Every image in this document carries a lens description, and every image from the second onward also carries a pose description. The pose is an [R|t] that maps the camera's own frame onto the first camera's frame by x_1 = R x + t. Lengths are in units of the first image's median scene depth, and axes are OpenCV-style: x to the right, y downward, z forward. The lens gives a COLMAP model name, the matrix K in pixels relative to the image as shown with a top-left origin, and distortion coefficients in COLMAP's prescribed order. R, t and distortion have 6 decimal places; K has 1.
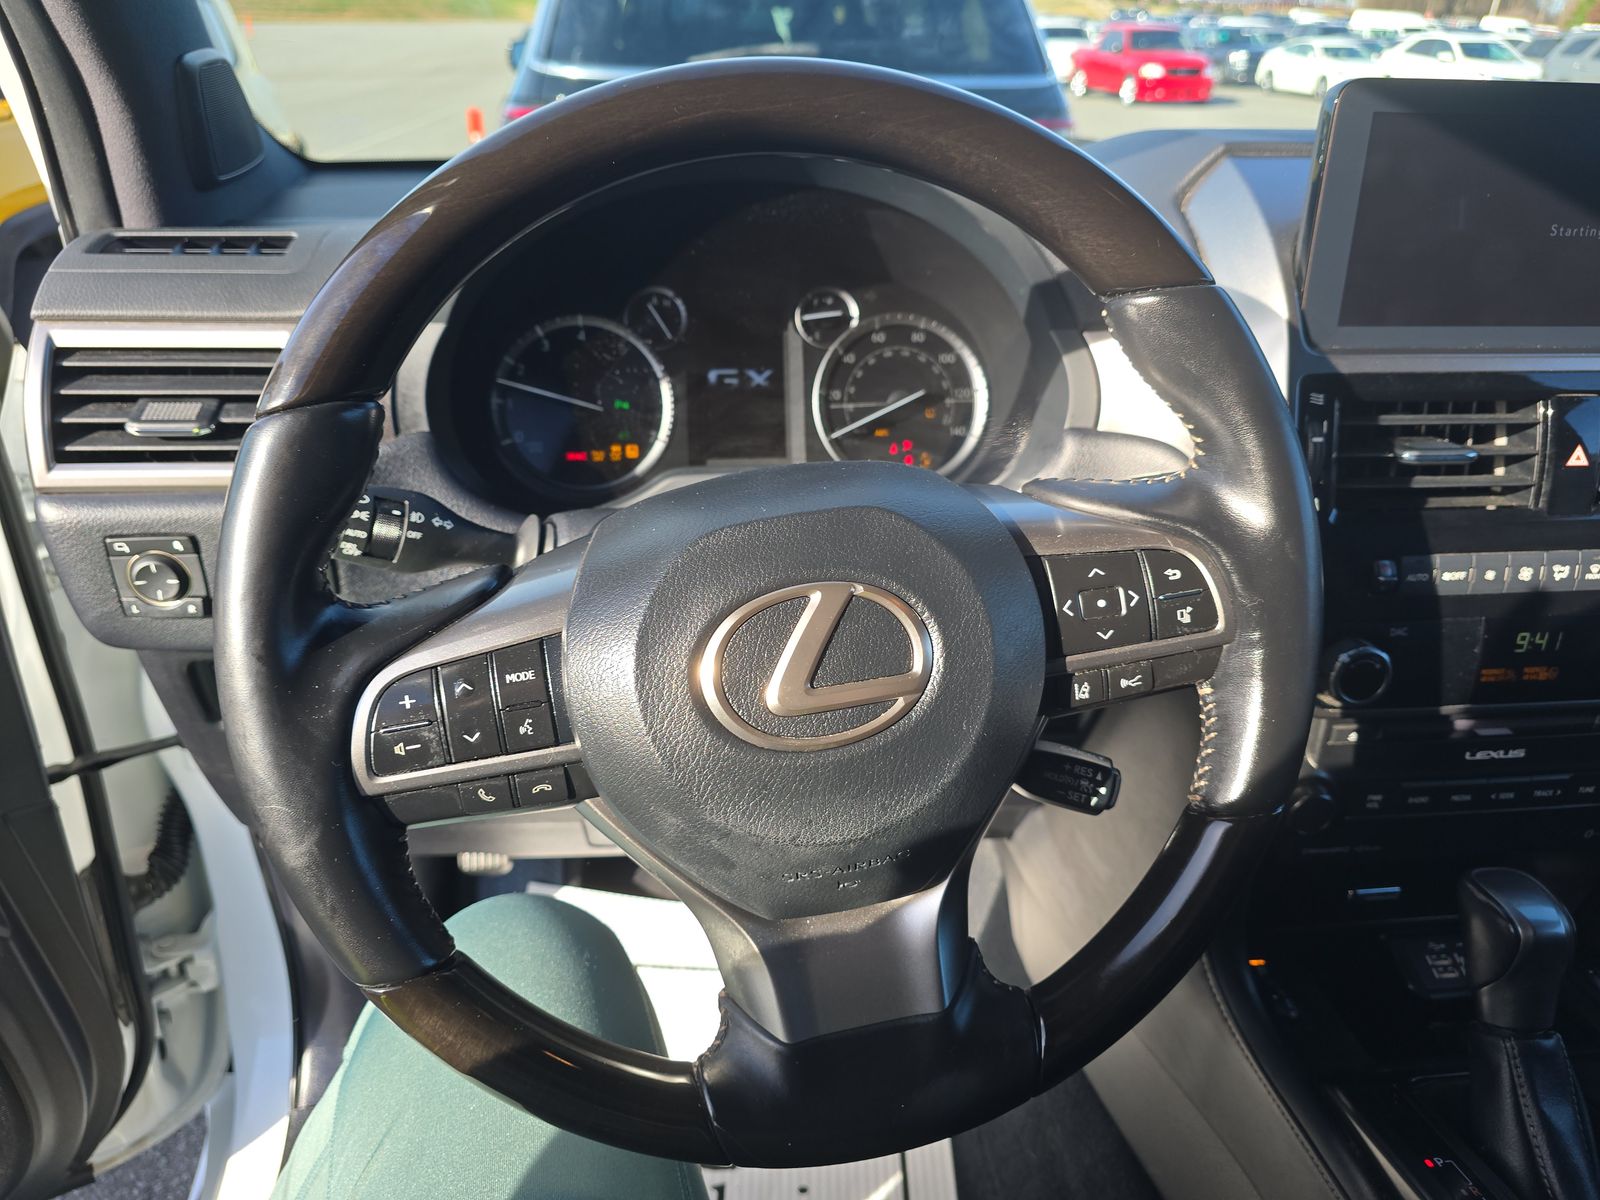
lens RADIAL K [[1102.7, 0, 796.6], [0, 1102.7, 609.9], [0, 0, 1]] dist [-0.000523, -0.008077]
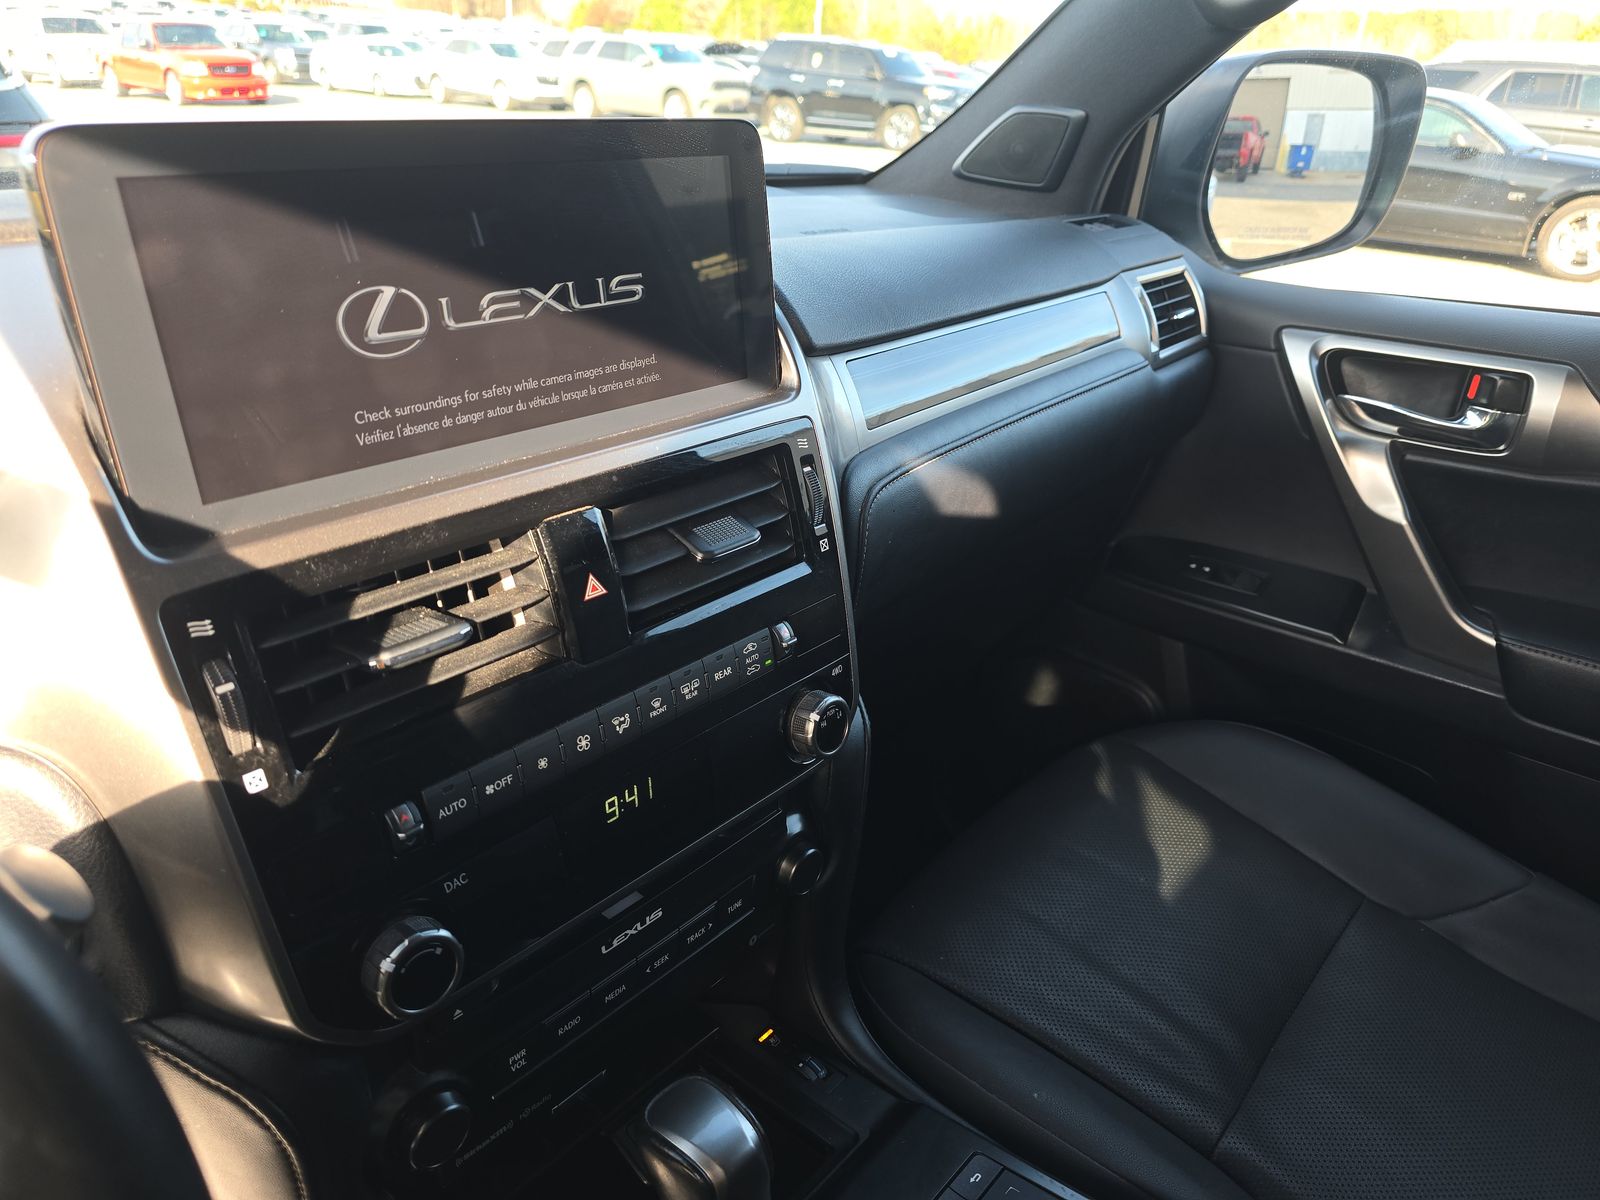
lens RADIAL K [[1102.7, 0, 792.6], [0, 1102.7, 604.2], [0, 0, 1]] dist [-0.000523, -0.008077]
pose [[0.746047, -0.285447, 0.601609, 0.248403], [0.286637, 0.953138, 0.096783, -0.119868], [-0.601043, 0.100239, 0.792906, 0.211408]]
